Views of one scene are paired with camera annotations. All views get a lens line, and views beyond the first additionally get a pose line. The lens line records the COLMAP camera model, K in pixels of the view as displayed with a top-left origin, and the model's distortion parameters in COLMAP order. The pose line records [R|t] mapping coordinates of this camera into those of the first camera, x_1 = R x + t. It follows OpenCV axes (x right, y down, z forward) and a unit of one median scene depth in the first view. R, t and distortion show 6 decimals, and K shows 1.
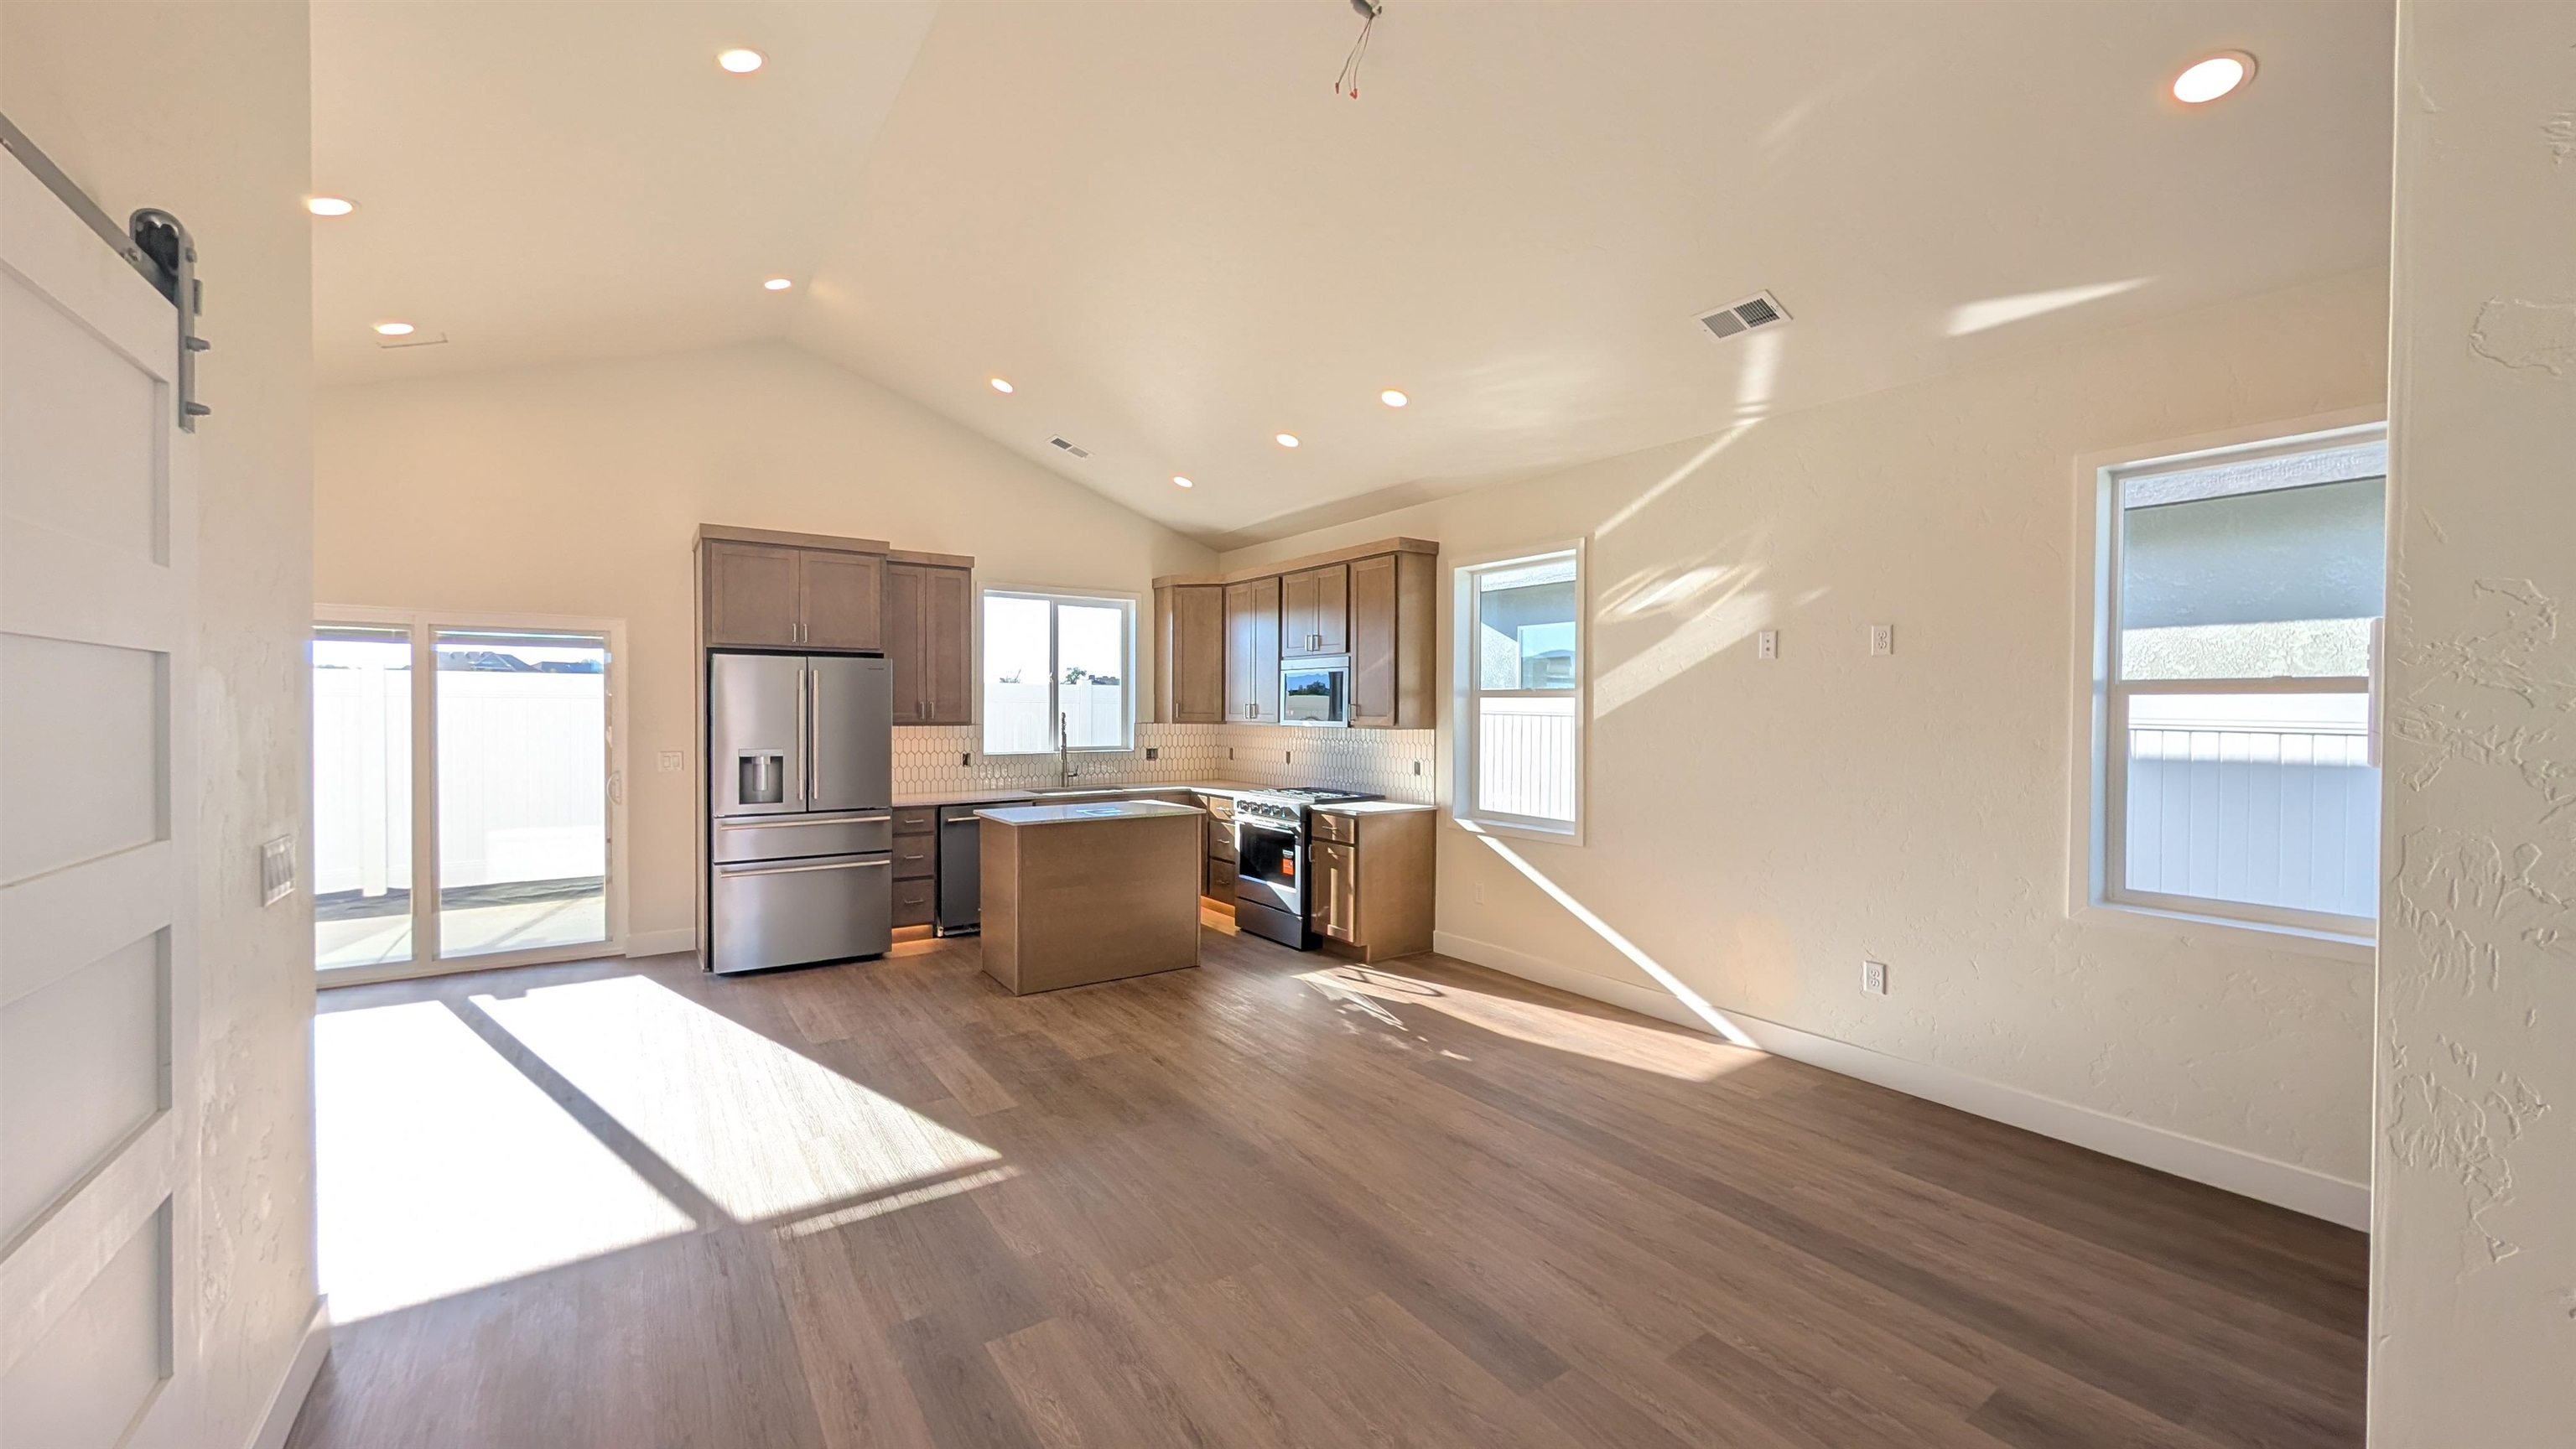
lens RADIAL K [[979.7, 0, 1288.0], [0, 979.7, 724.5], [0, 0, 1]] dist [0.010374, 0.000021]
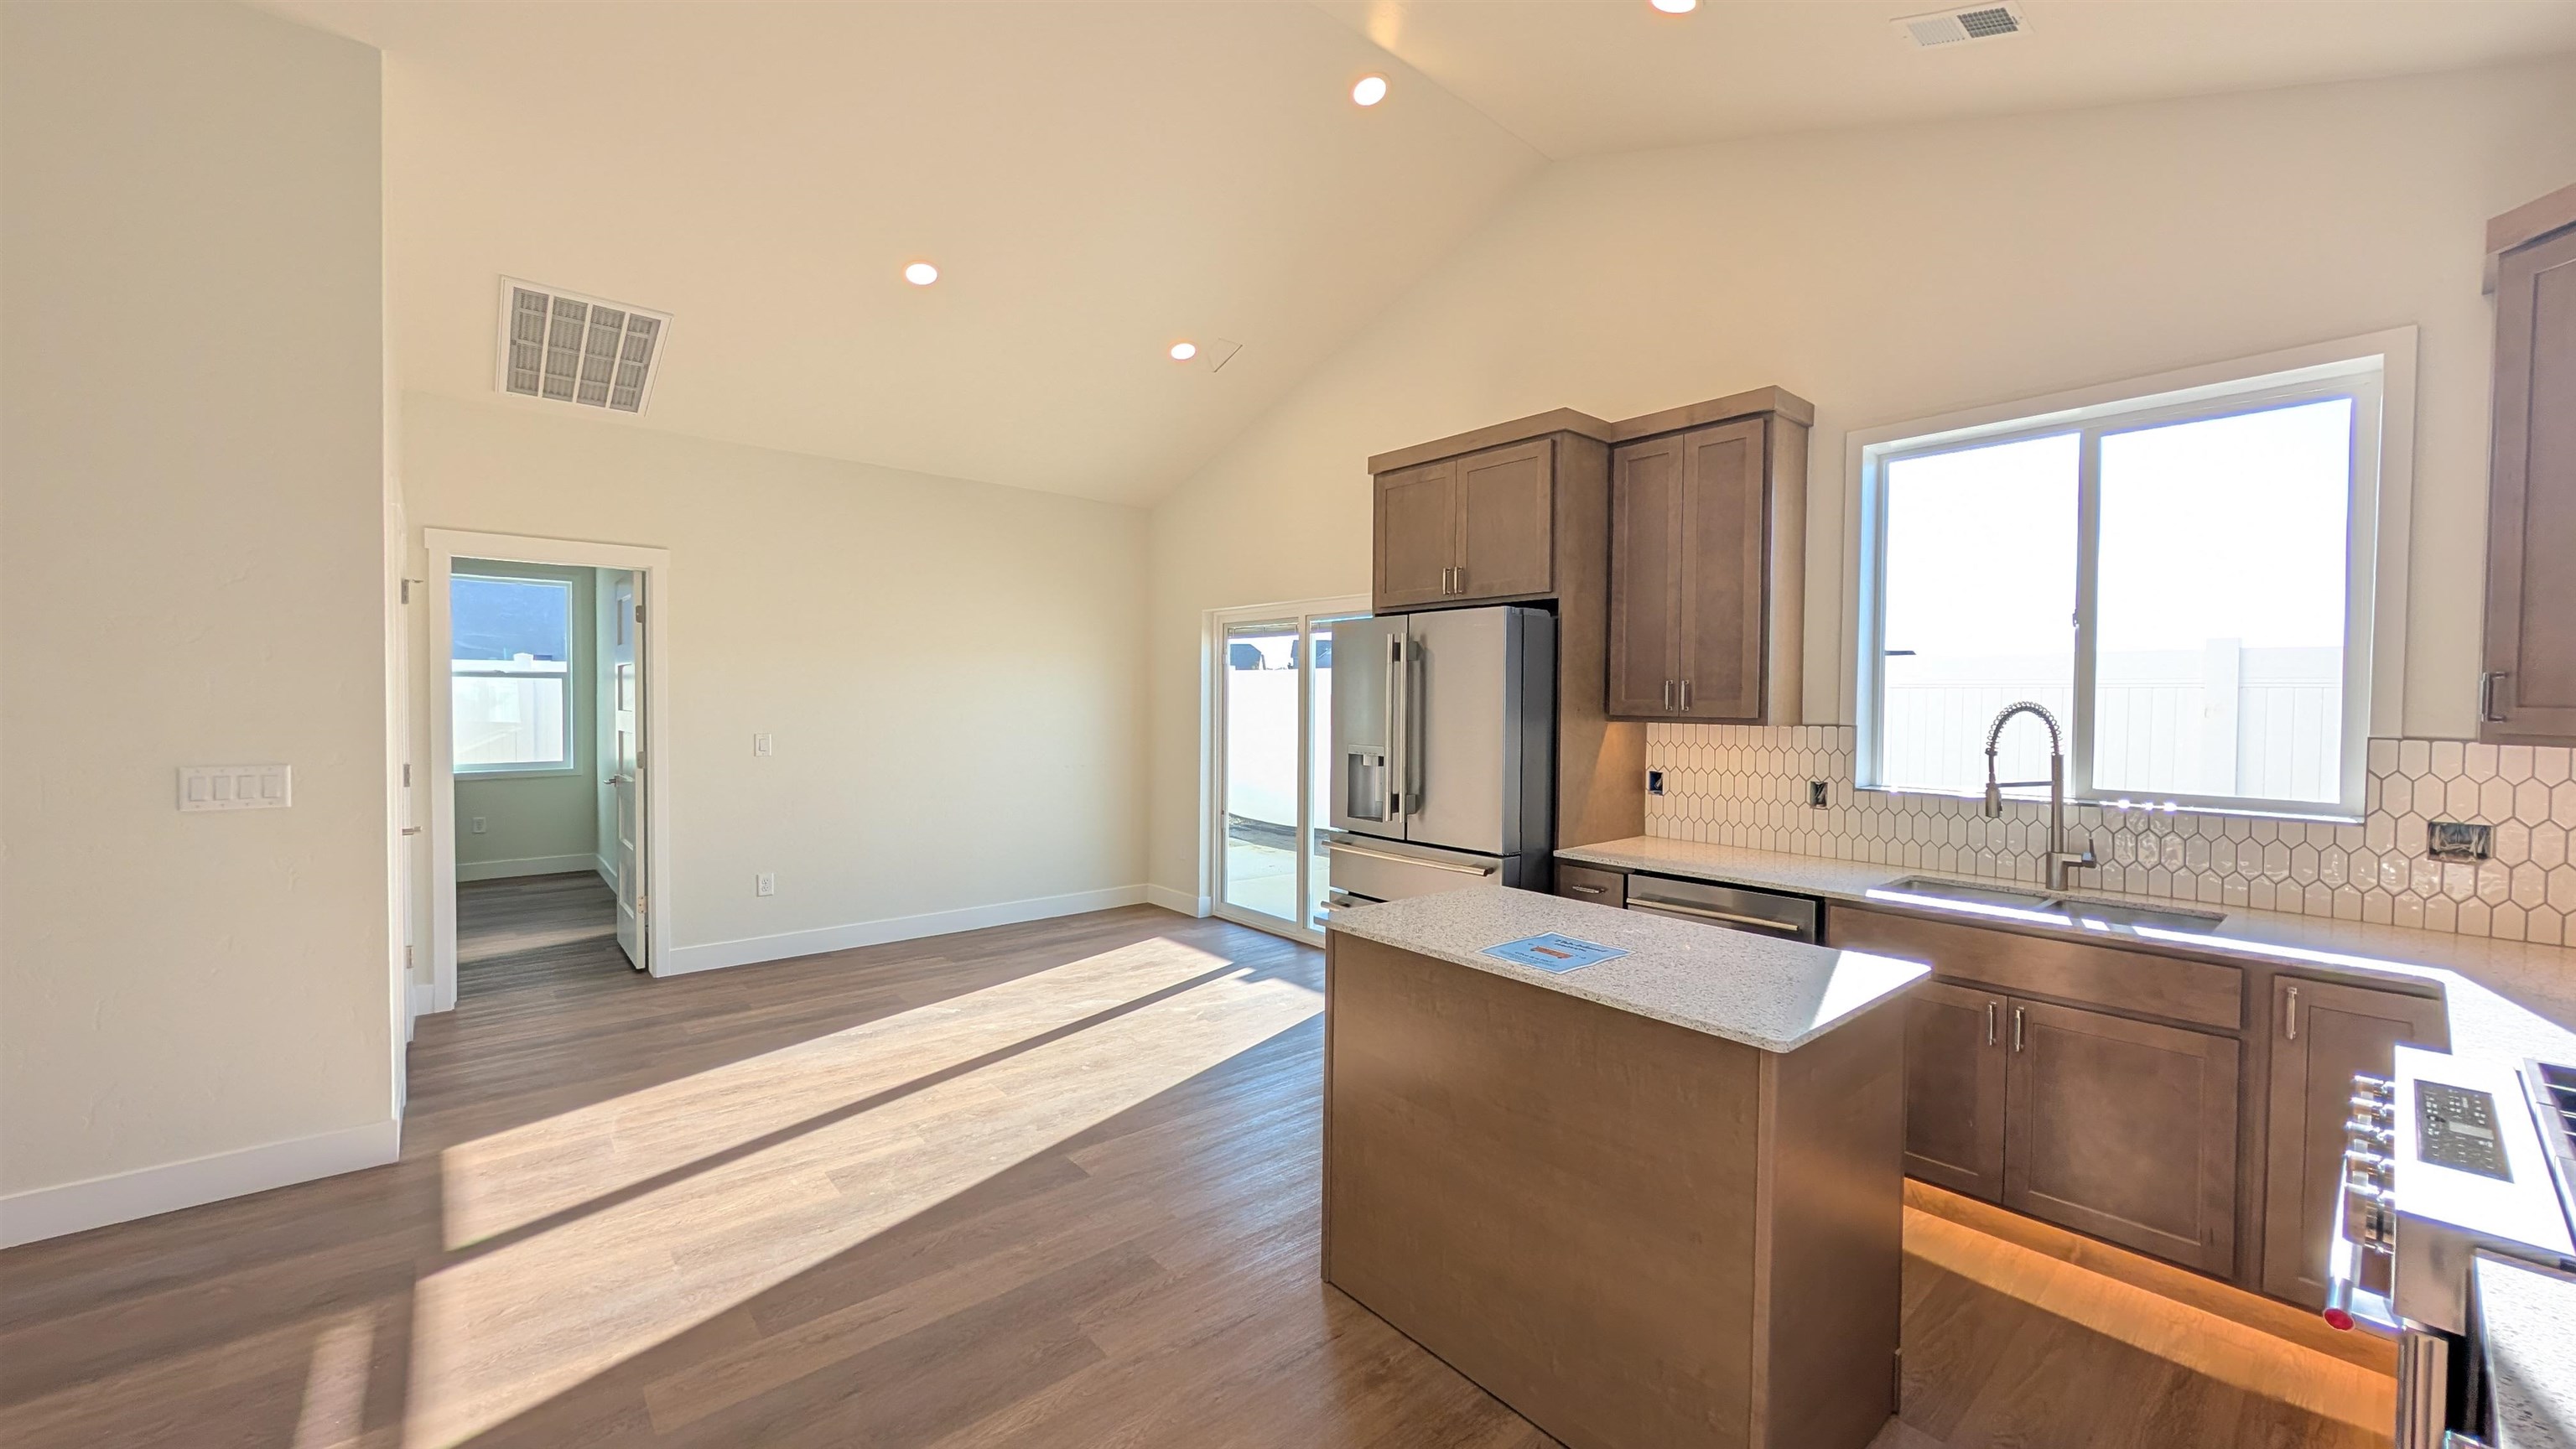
lens RADIAL K [[979.7, 0, 1288.0], [0, 979.7, 724.5], [0, 0, 1]] dist [0.010374, 0.000021]
pose [[0.121777, 0.019257, -0.992371, 0.150936], [-0.032162, 0.999363, 0.015446, 0.000722], [0.992036, 0.030035, 0.122318, 0.706946]]
